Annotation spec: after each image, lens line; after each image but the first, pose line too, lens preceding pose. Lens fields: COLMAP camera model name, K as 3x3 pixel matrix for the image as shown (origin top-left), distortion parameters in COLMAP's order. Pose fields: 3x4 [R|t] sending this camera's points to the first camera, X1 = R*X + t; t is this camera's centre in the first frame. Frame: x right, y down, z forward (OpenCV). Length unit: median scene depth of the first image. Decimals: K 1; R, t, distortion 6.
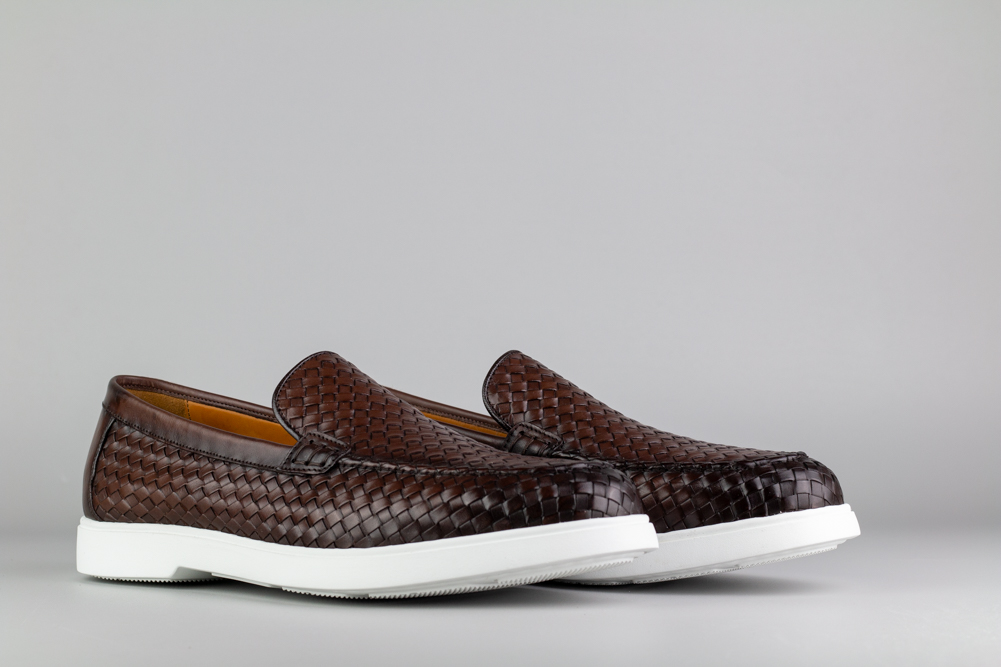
lens RADIAL K [[2449.2, 0, 500.5], [0, 2449.2, 333.5], [0, 0, 1]] dist [-0.096034, 0.798214]
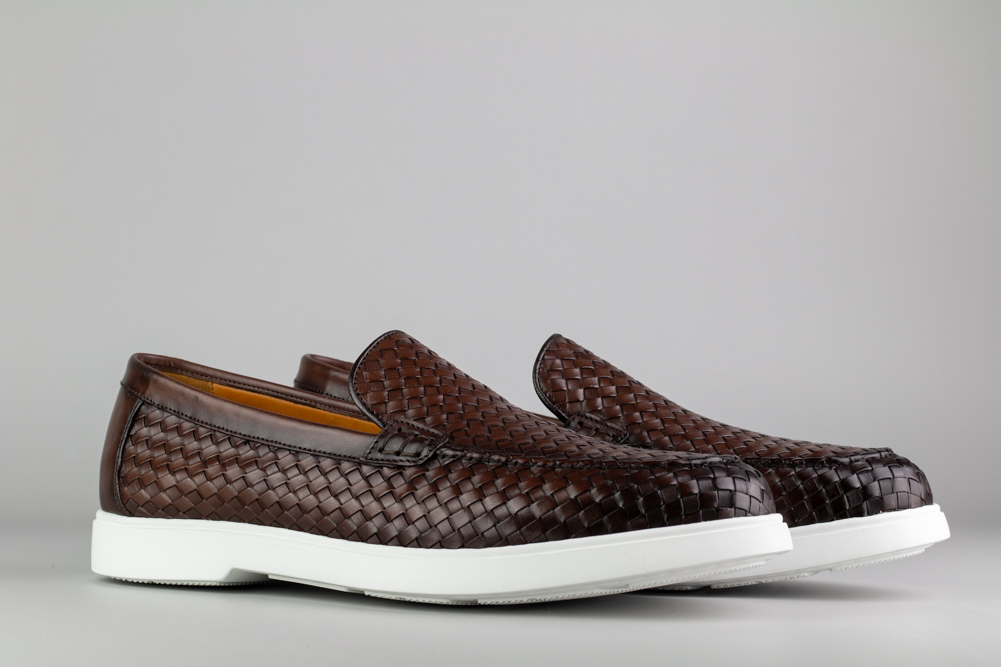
lens RADIAL K [[2449.2, 0, 500.5], [0, 2449.2, 333.5], [0, 0, 1]] dist [-0.096034, 0.798214]
pose [[0.987241, 0.019687, 0.158013, -0.182291], [-0.019616, 0.999806, -0.002011, 0.010039], [-0.158022, -0.001114, 0.987435, 0.107625]]
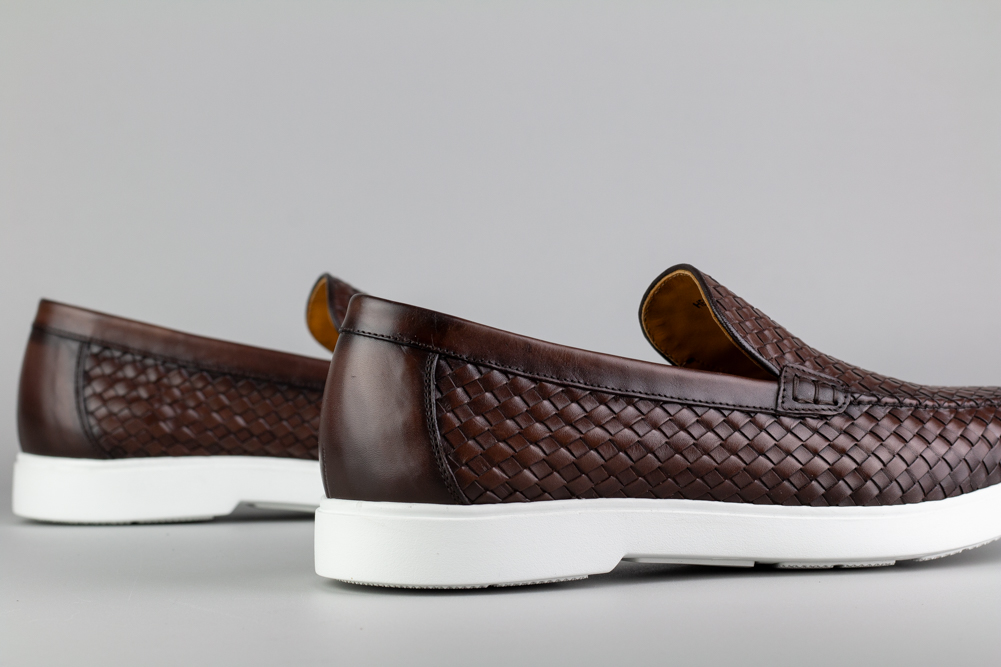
lens RADIAL K [[2449.2, 0, 500.5], [0, 2449.2, 333.5], [0, 0, 1]] dist [-0.096034, 0.798214]
pose [[0.522676, 0.003095, 0.852526, -0.792168], [-0.010426, 0.999942, 0.002762, 0.029682], [-0.852468, -0.010332, 0.522678, 0.668090]]
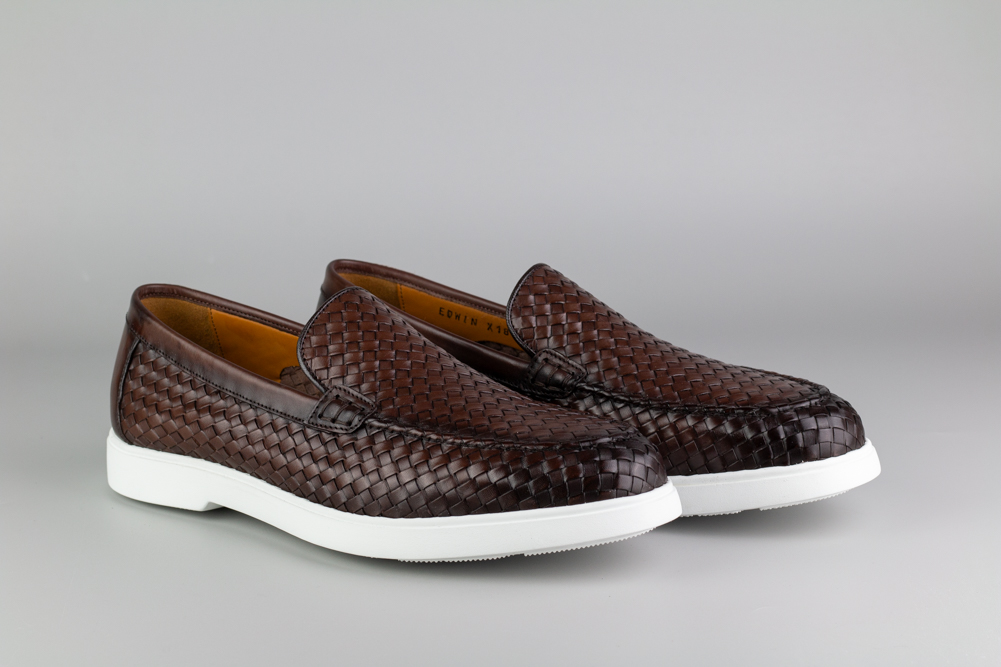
lens RADIAL K [[2449.2, 0, 500.5], [0, 2449.2, 333.5], [0, 0, 1]] dist [-0.096034, 0.798214]
pose [[0.999940, -0.008965, -0.006282, -0.003605], [0.010169, 0.973191, 0.229775, -0.210422], [0.004054, -0.229825, 0.973223, 0.026853]]
